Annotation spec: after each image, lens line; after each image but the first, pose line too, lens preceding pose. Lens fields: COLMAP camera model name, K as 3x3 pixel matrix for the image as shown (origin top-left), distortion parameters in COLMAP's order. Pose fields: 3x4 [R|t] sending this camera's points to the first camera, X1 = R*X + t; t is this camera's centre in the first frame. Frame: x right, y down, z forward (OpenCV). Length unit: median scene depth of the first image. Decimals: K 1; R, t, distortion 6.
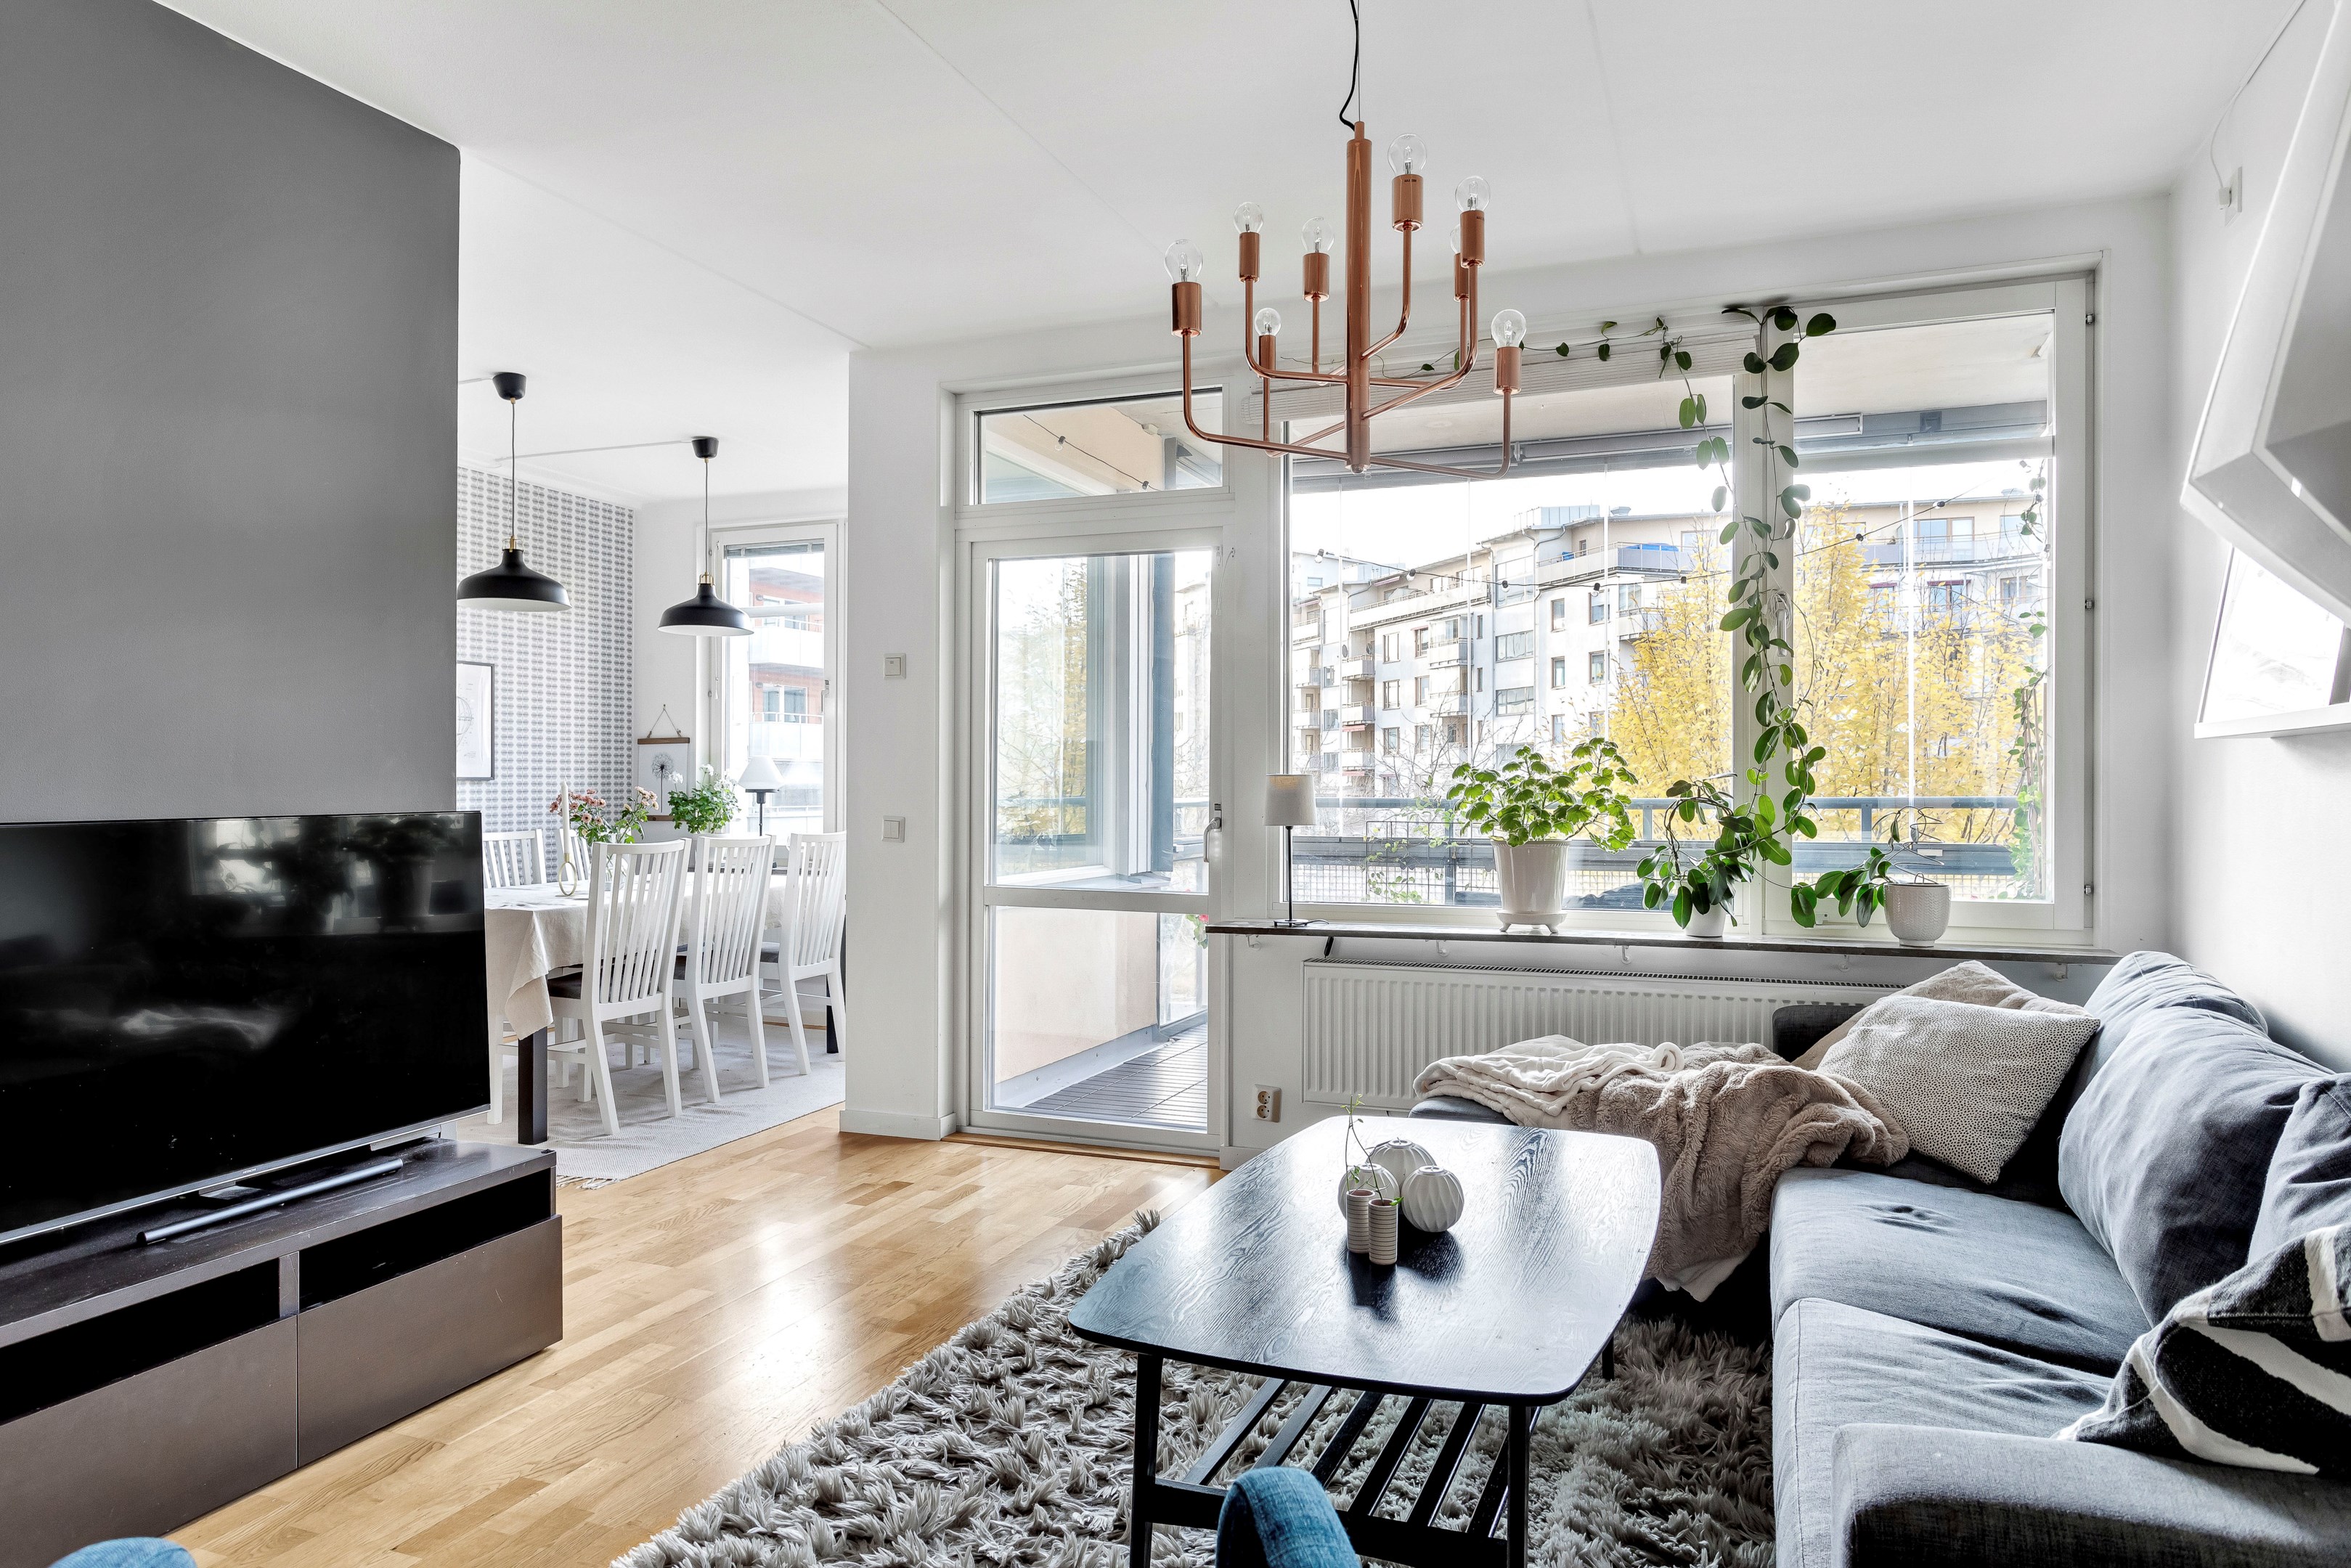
lens RADIAL K [[1515.5, 0, 1177.9], [0, 1515.5, 778.4], [0, 0, 1]] dist [-0.024064, 0.001727]
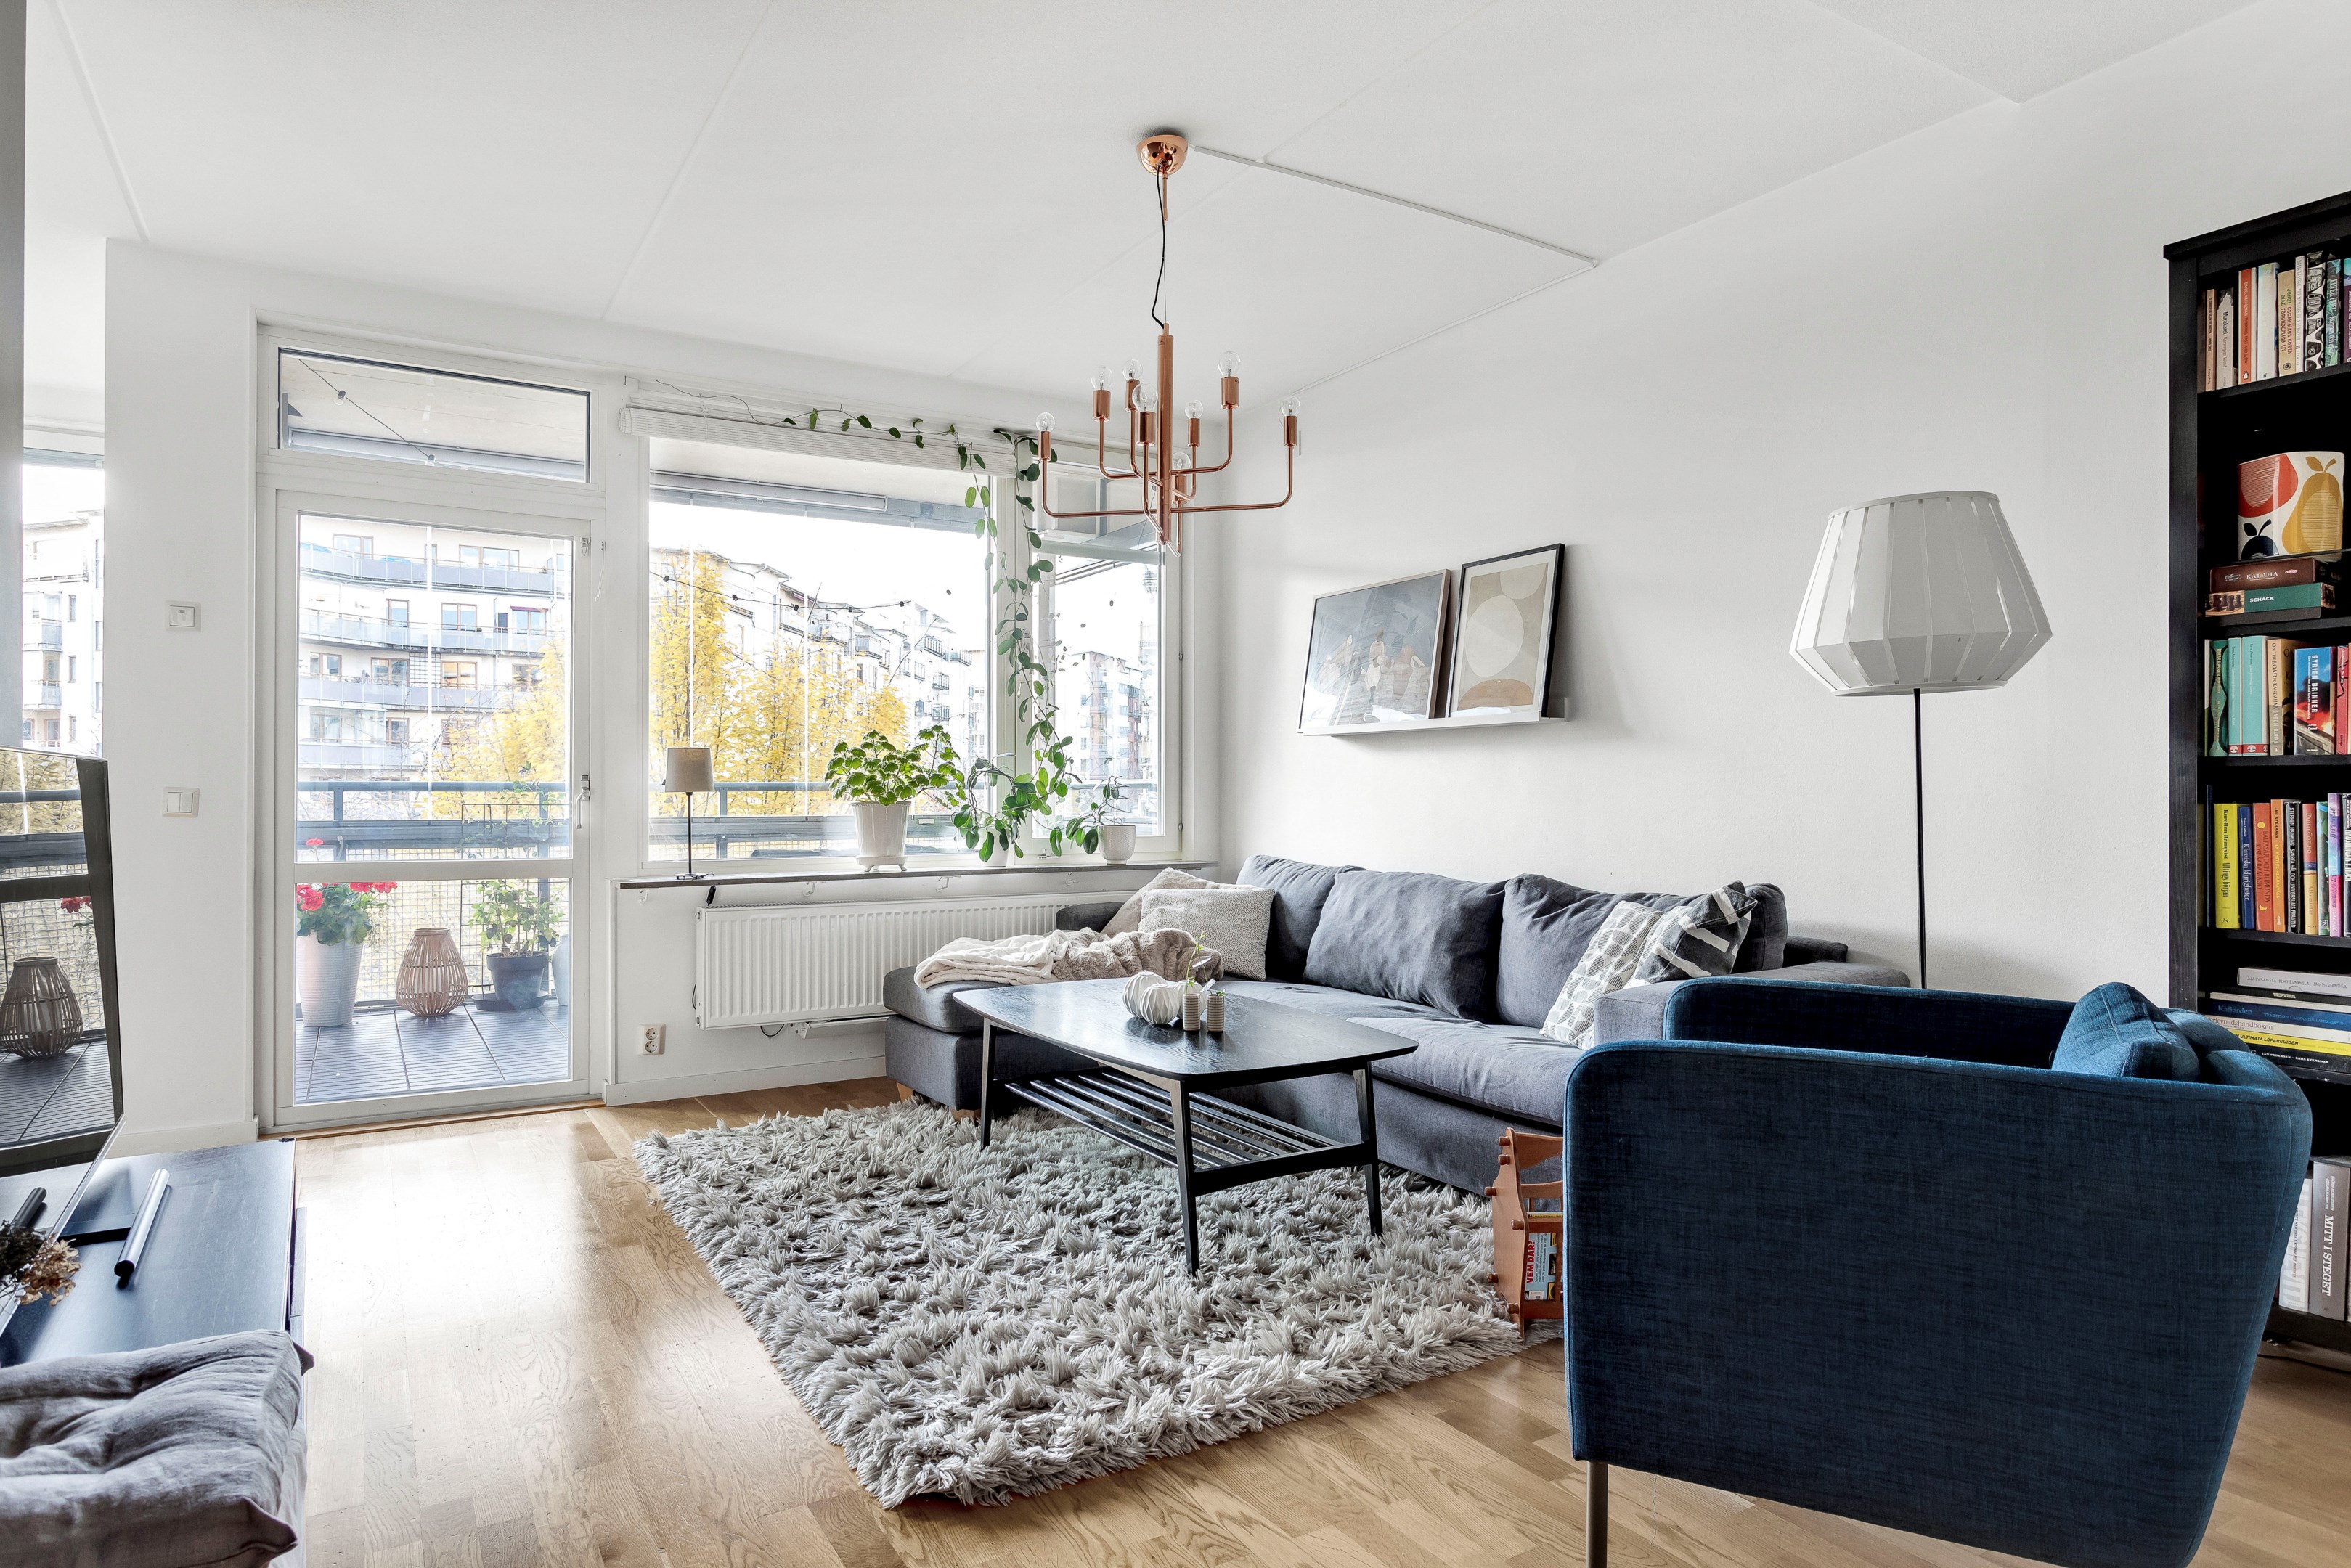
lens RADIAL K [[1420.4, 0, 1169.2], [0, 1420.4, 791.1], [0, 0, 1]] dist [0.003227, 0.000414]
pose [[0.589161, 0.000462, 0.808015, -0.629550], [-0.000583, 1.000000, -0.000147, 0.032326], [-0.808015, -0.000385, 0.589161, 0.068253]]
